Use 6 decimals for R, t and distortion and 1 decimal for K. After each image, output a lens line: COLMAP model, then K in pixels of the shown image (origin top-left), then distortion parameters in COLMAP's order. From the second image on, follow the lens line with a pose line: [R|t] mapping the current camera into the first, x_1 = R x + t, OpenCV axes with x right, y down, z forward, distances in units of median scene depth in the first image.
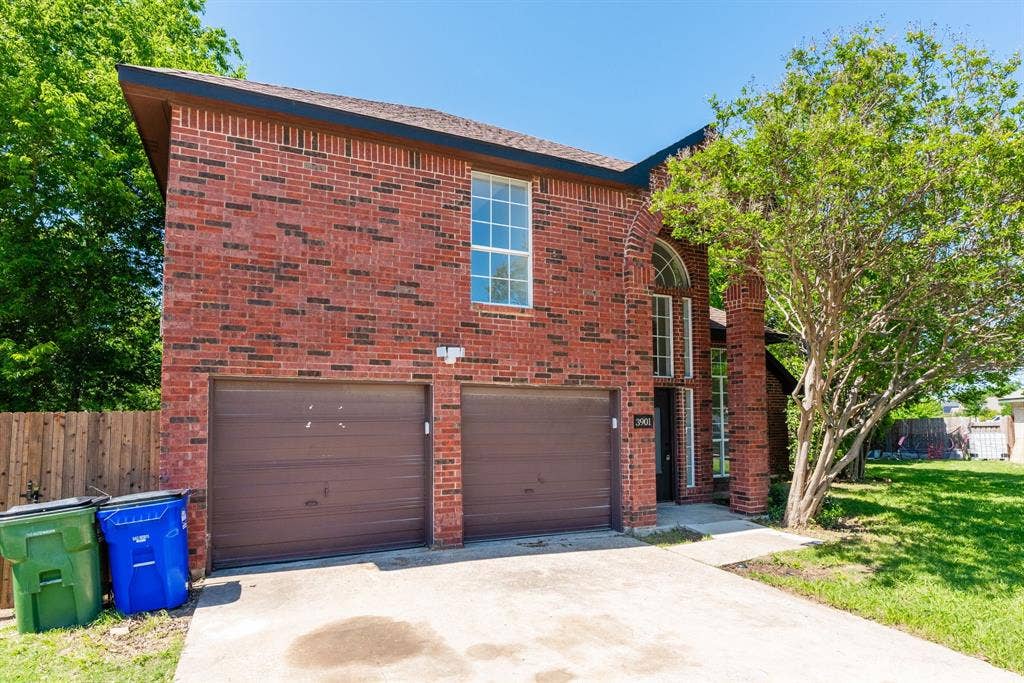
lens RADIAL K [[532.3, 0, 512.1], [0, 532.3, 323.2], [0, 0, 1]] dist [-0.002797, -0.000378]
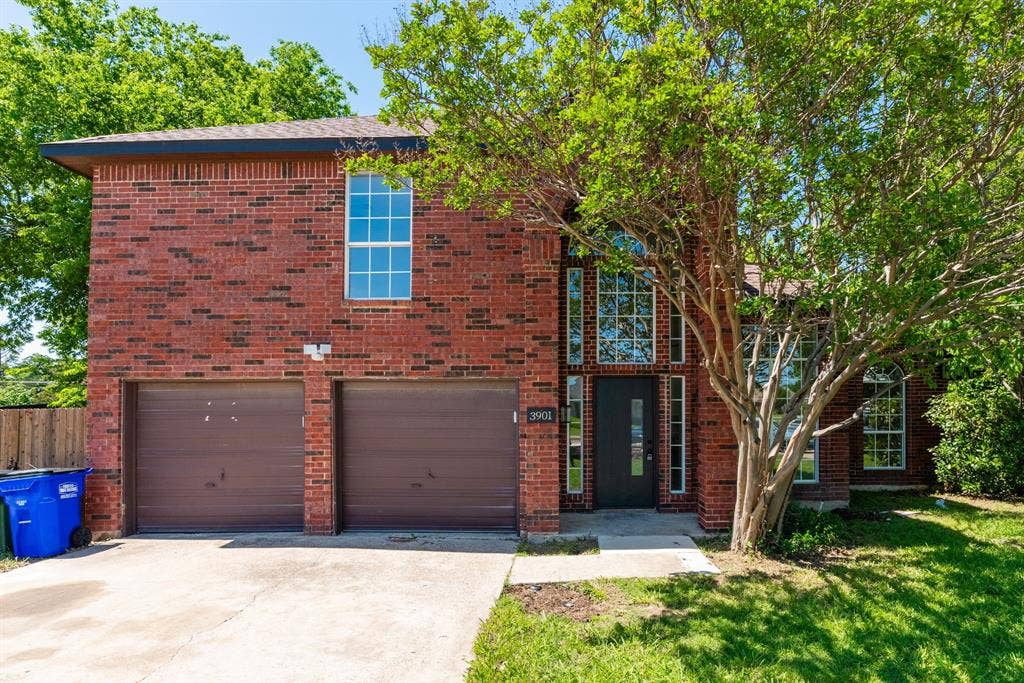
lens RADIAL K [[526.9, 0, 522.2], [0, 526.9, 342.8], [0, 0, 1]] dist [-0.001211, -0.000593]
pose [[0.908003, -0.058632, -0.414841, 0.689490], [0.077065, 0.996638, 0.027817, 0.044683], [0.411816, -0.057228, 0.909468, 0.232023]]
